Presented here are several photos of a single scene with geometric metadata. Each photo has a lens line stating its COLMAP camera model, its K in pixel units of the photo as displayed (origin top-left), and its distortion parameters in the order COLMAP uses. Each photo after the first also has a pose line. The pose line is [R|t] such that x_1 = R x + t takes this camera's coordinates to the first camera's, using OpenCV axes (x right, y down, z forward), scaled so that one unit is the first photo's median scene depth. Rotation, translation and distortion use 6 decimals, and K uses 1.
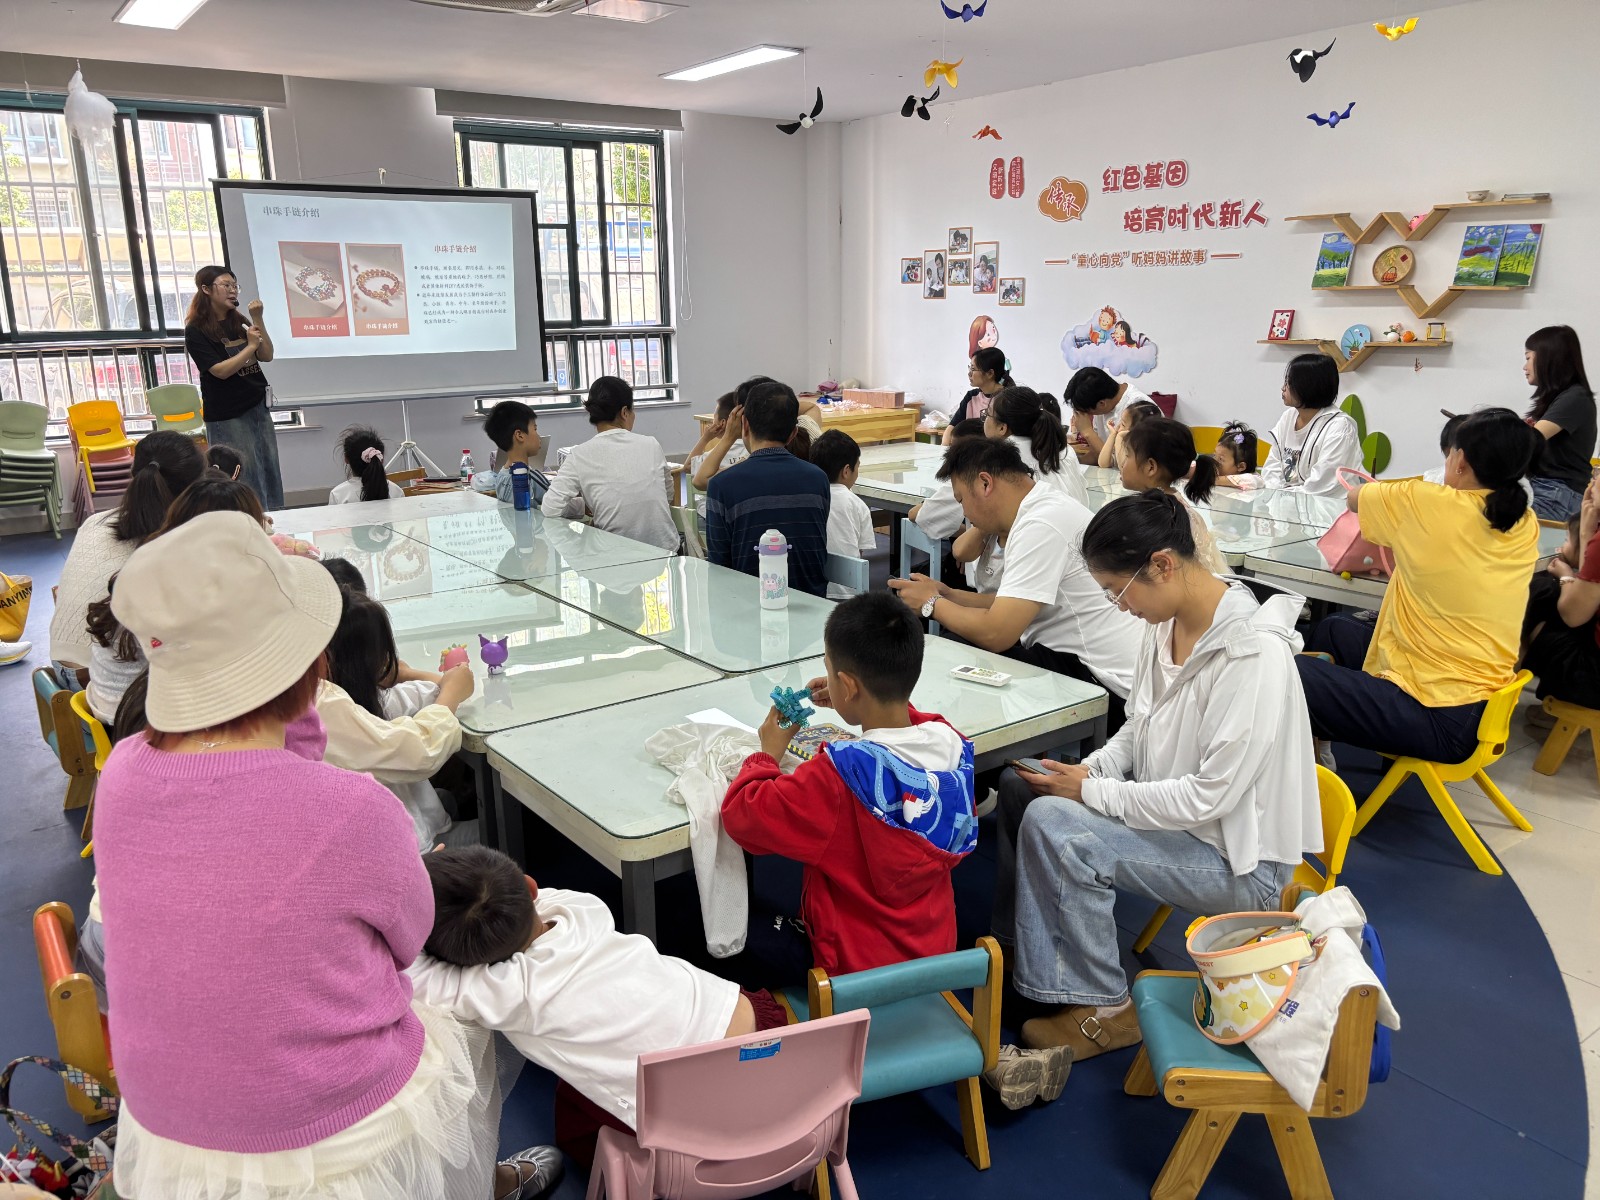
lens RADIAL K [[1208.0, 0, 813.4], [0, 1208.0, 575.9], [0, 0, 1]] dist [0.032838, -0.014884]
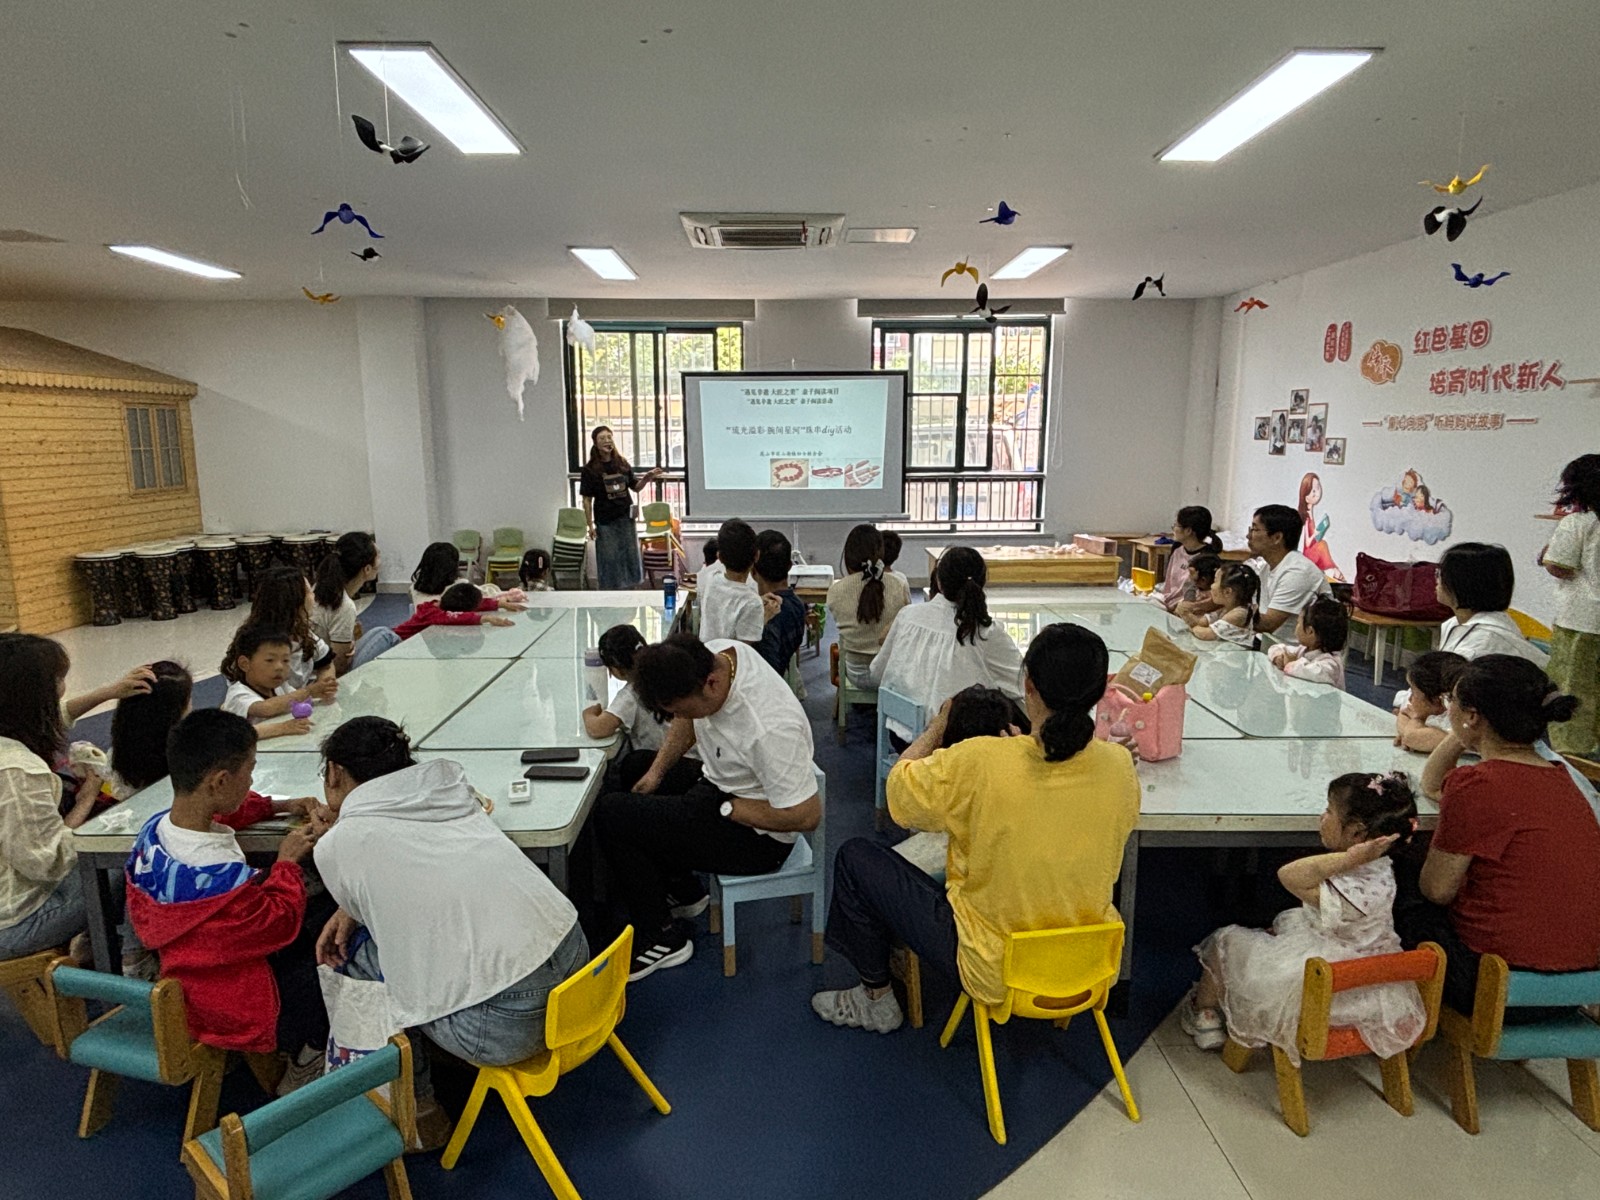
lens RADIAL K [[941.7, 0, 778.3], [0, 941.7, 596.9], [0, 0, 1]] dist [-0.000426, -0.001291]
pose [[0.818816, 0.107330, -0.563933, 0.266723], [-0.139864, 0.990062, -0.014646, -0.040031], [0.556757, 0.090867, 0.825690, 0.106533]]
